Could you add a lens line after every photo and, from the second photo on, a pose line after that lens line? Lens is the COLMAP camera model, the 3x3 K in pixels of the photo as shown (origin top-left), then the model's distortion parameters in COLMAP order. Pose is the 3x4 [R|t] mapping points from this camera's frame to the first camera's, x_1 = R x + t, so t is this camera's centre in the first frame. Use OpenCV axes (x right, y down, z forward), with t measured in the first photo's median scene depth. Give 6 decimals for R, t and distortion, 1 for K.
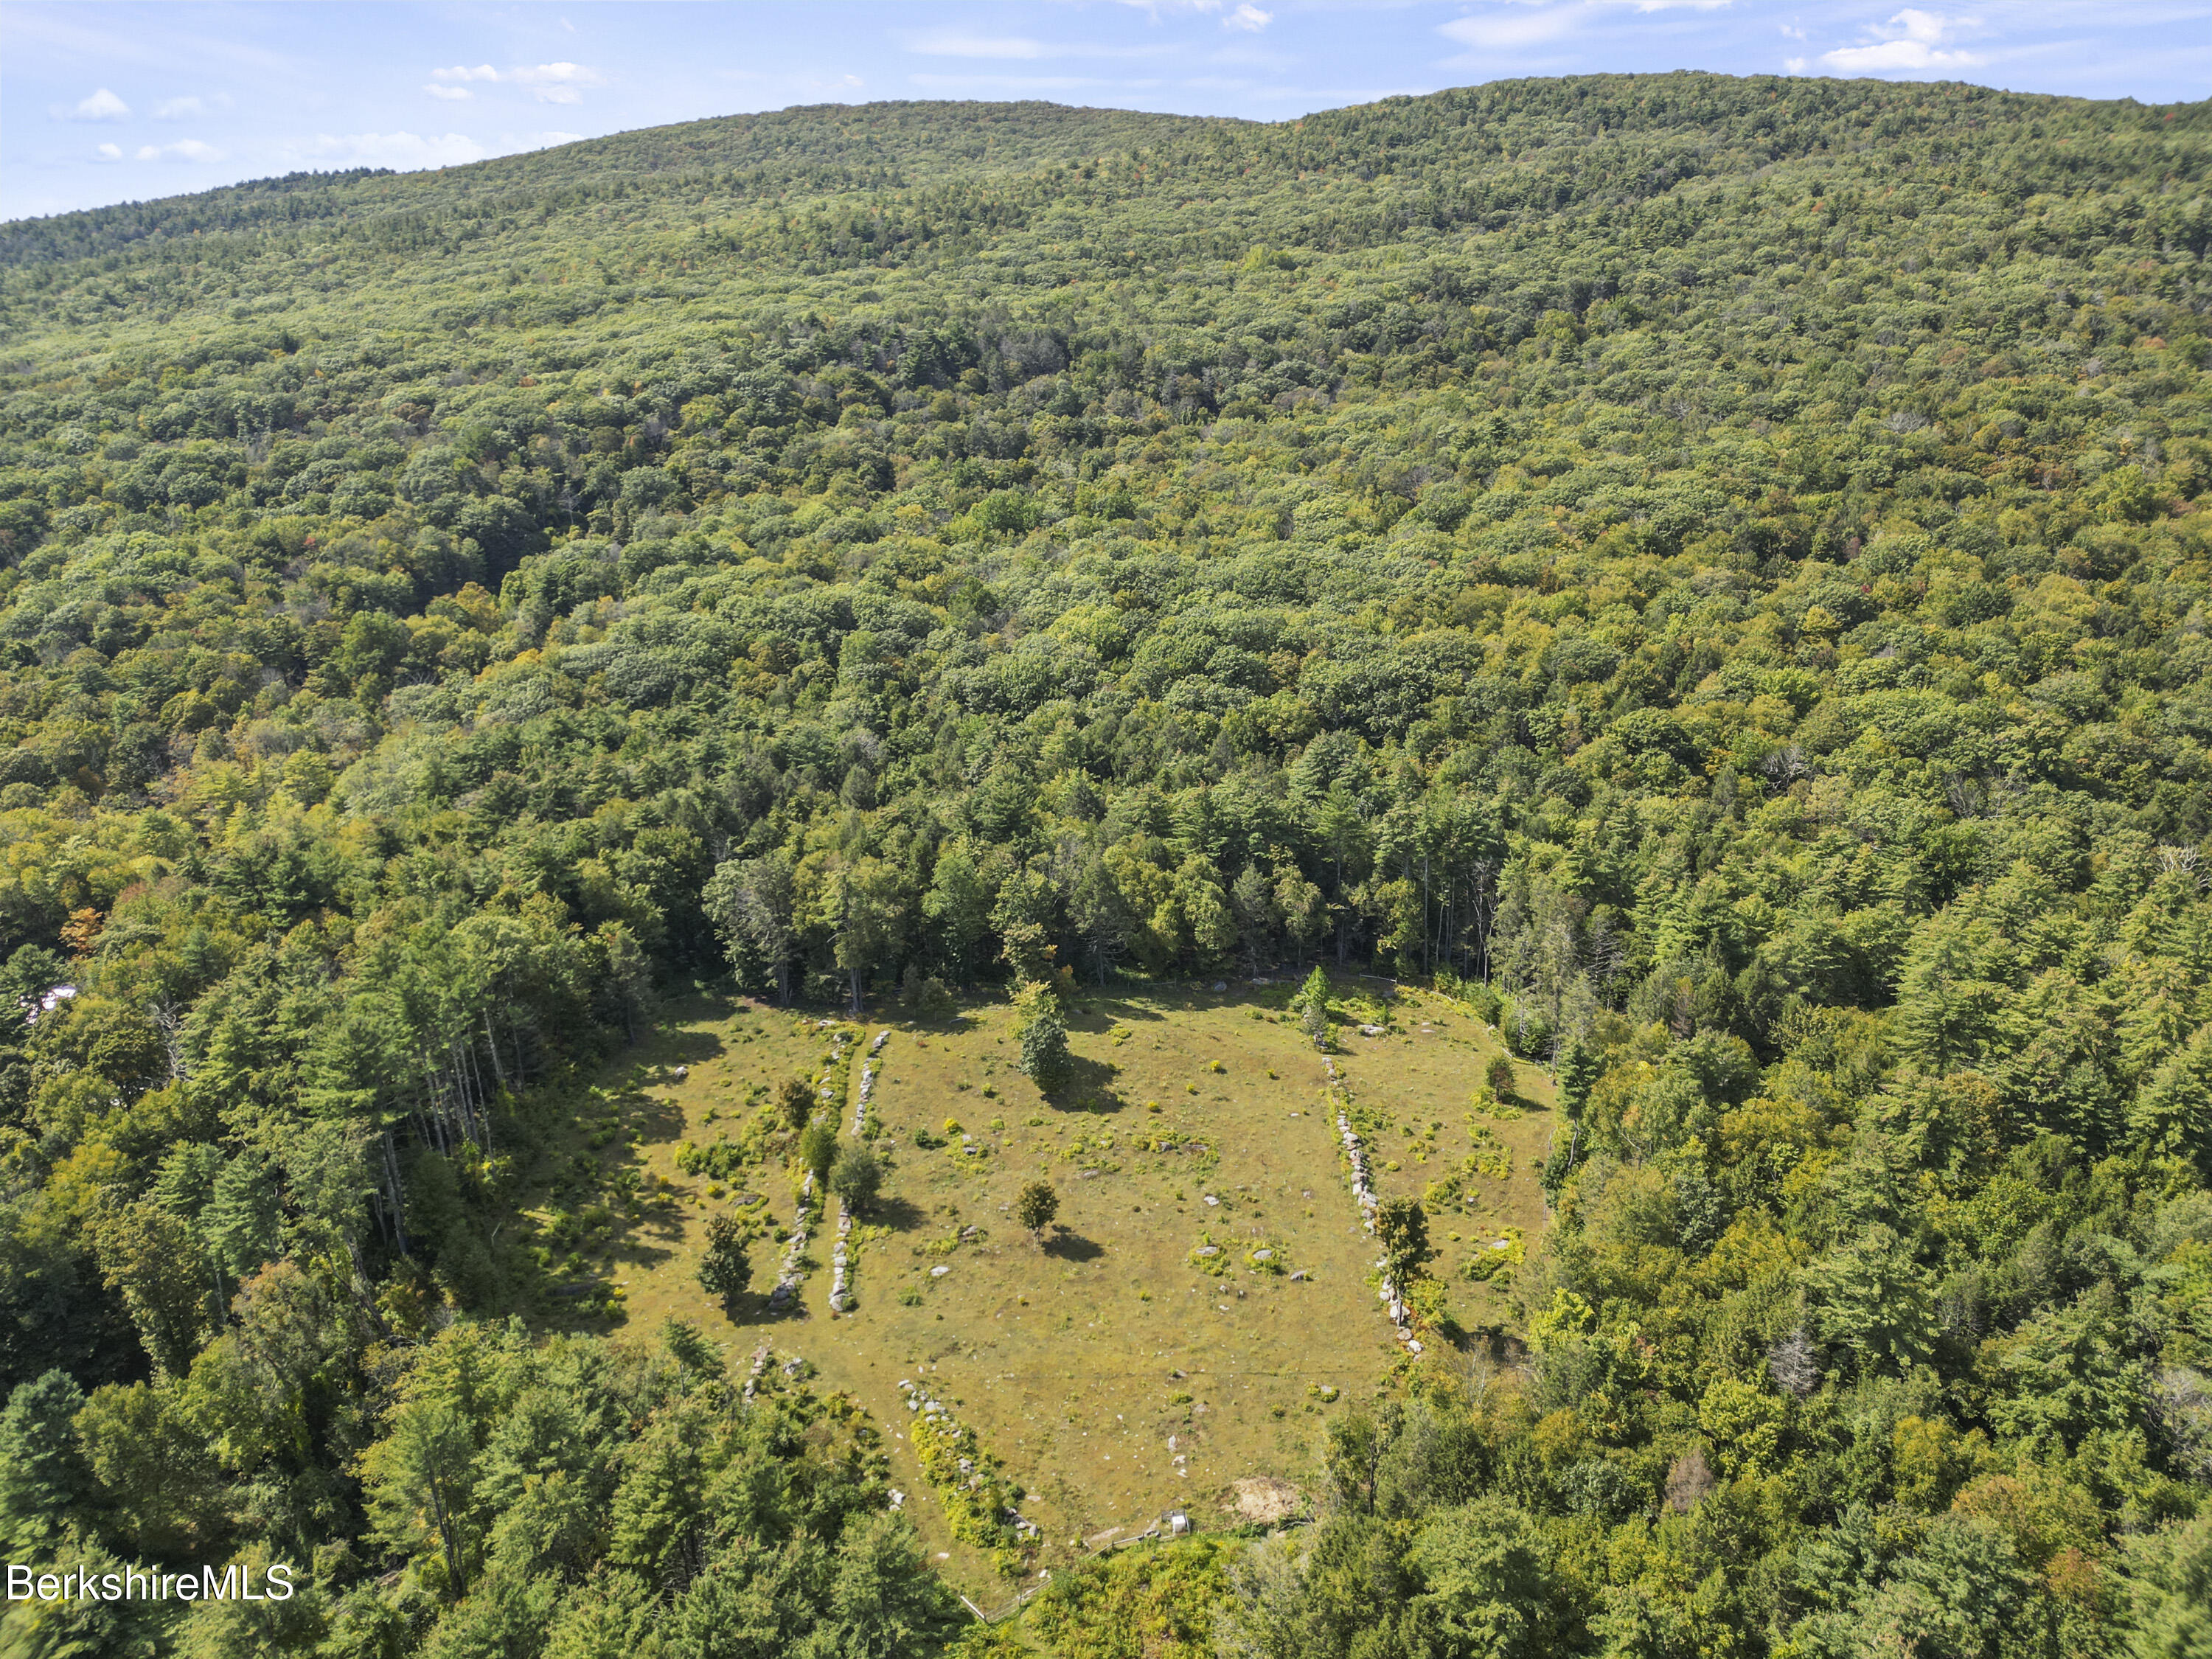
lens RADIAL K [[1539.0, 0, 1102.6], [0, 1539.0, 807.5], [0, 0, 1]] dist [0.071062, -0.065002]
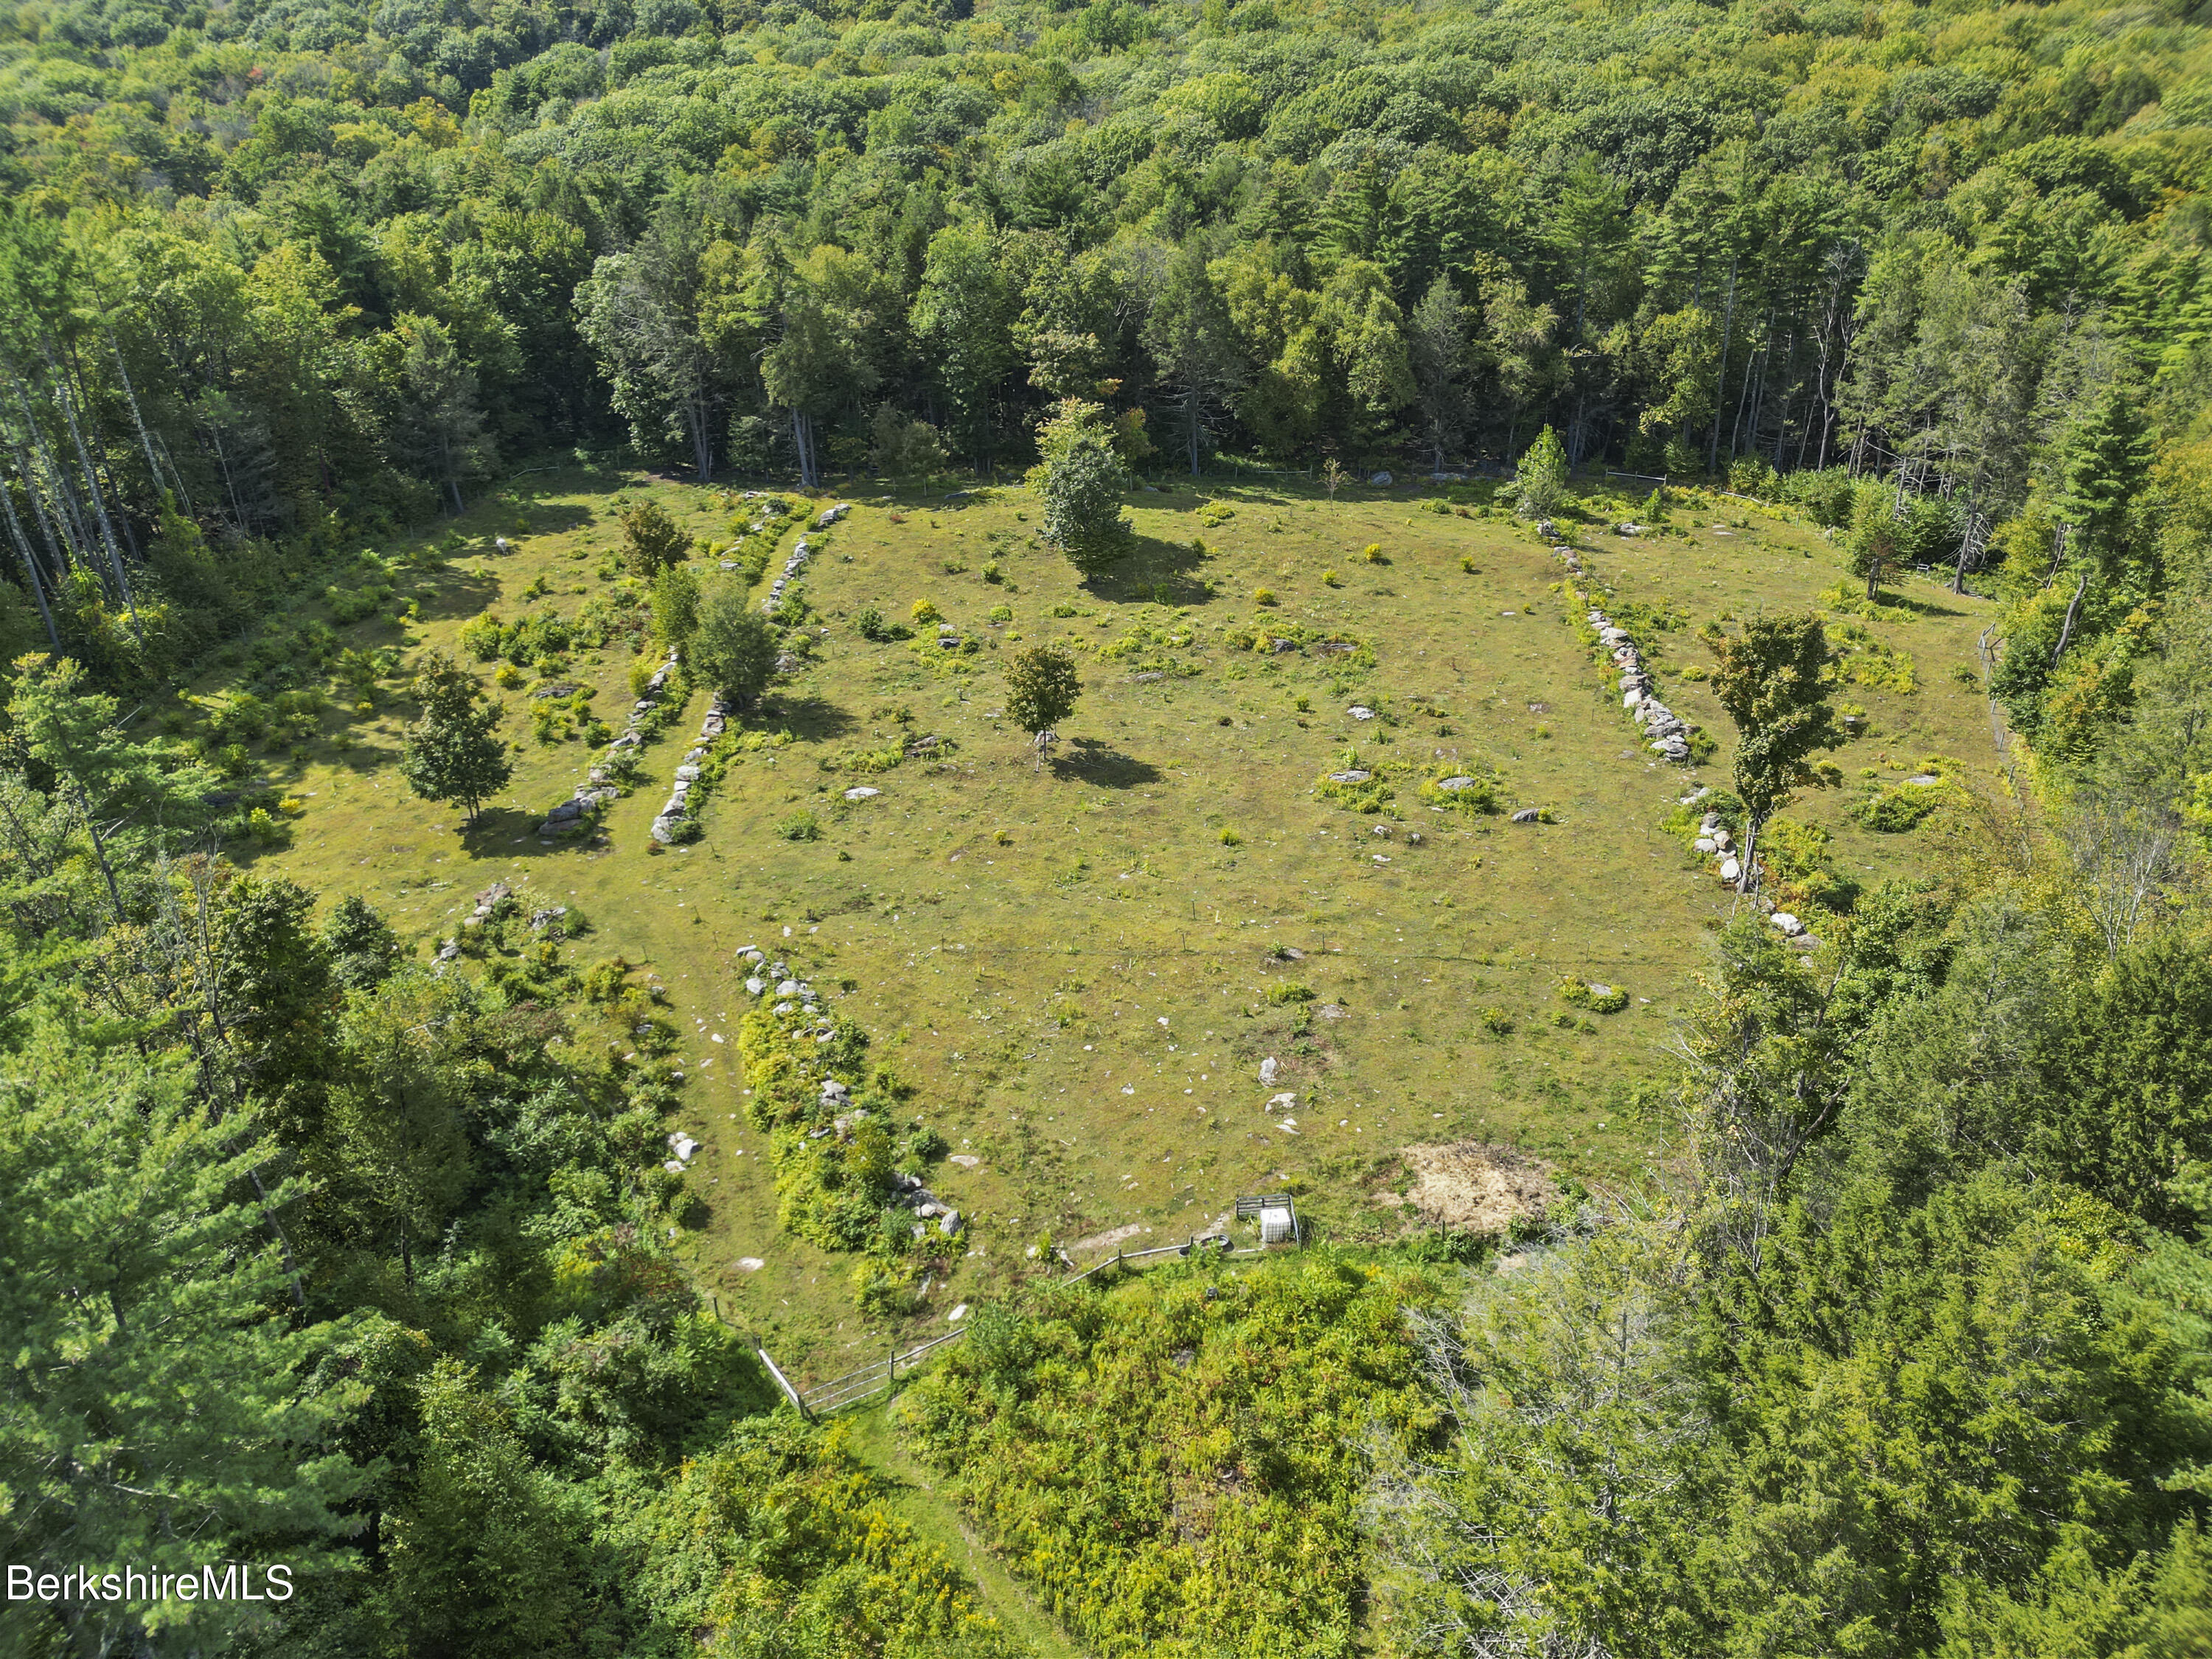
lens RADIAL K [[1539.0, 0, 1094.6], [0, 1539.0, 818.5], [0, 0, 1]] dist [0.071062, -0.065002]
pose [[0.995560, 0.030627, -0.089005, 0.023956], [-0.017827, 0.989822, 0.141193, 0.203637], [0.092423, -0.138980, 0.985973, 0.414137]]
